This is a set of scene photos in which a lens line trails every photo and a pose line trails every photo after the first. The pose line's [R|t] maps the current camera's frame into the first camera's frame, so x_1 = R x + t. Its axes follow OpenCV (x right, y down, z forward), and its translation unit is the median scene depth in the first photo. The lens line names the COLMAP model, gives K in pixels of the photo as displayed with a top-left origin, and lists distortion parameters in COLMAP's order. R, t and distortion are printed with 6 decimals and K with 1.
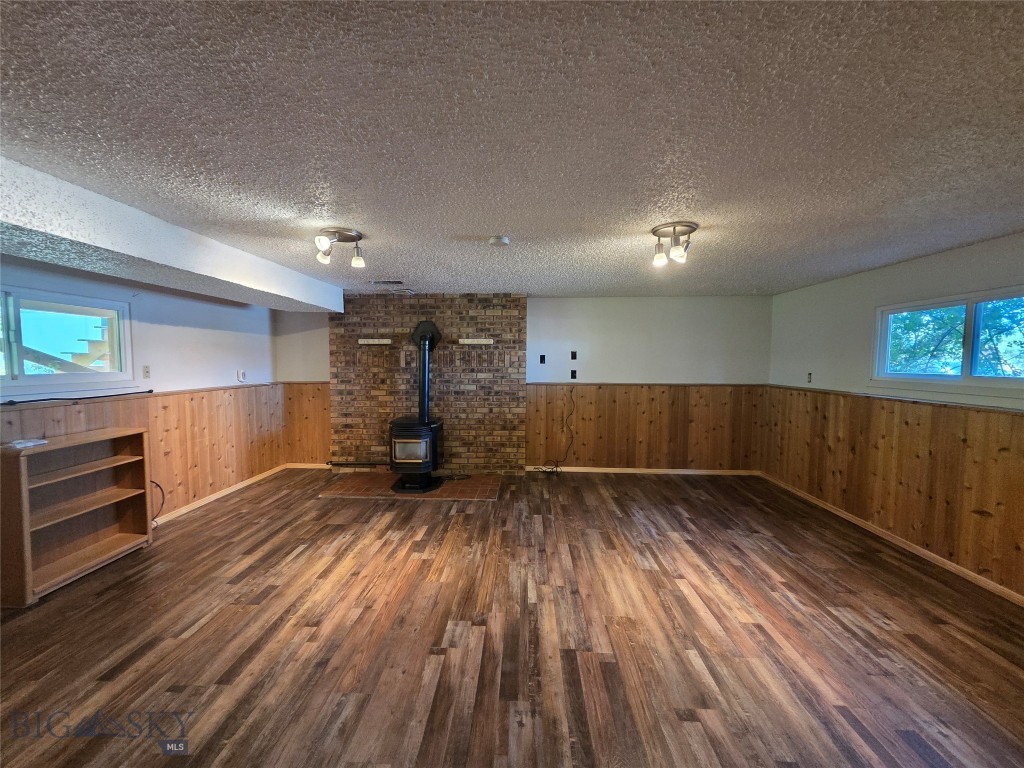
lens RADIAL K [[420.8, 0, 503.7], [0, 420.8, 383.4], [0, 0, 1]] dist [0.002607, 0.000210]
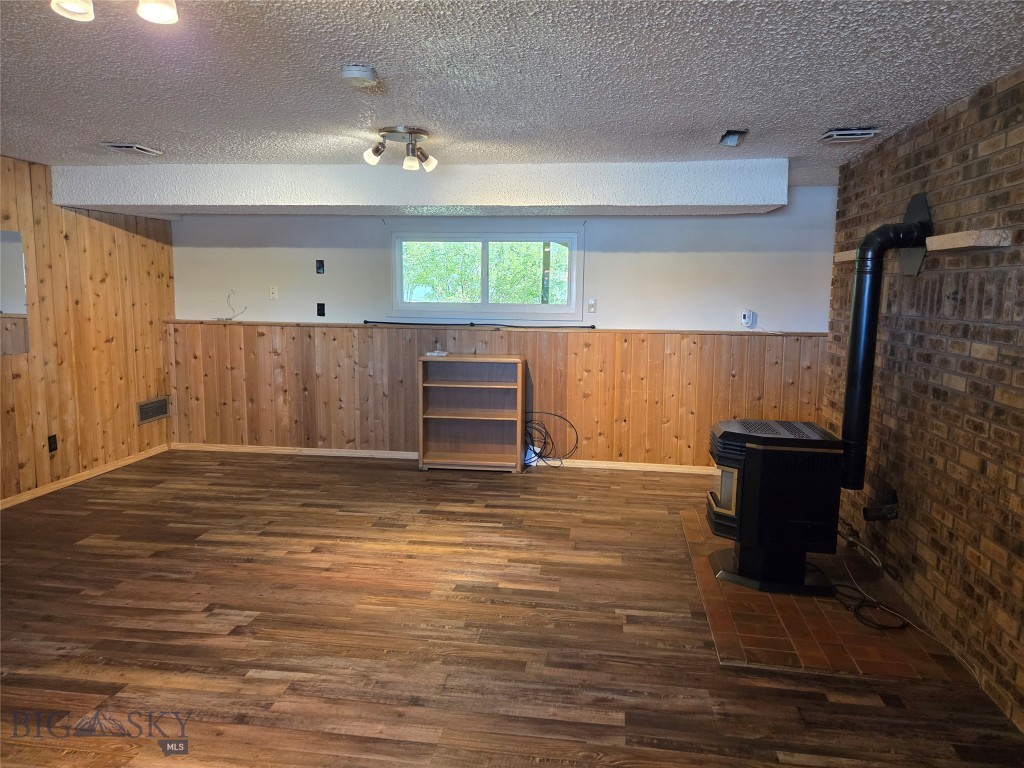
lens RADIAL K [[678.6, 0, 512.9], [0, 678.6, 378.9], [0, 0, 1]] dist [0.055509, -0.042683]
pose [[-0.087570, 0.131559, -0.987433, 0.827511], [-0.065635, 0.988325, 0.137499, -0.076861], [0.993994, 0.076851, -0.077912, 1.187042]]
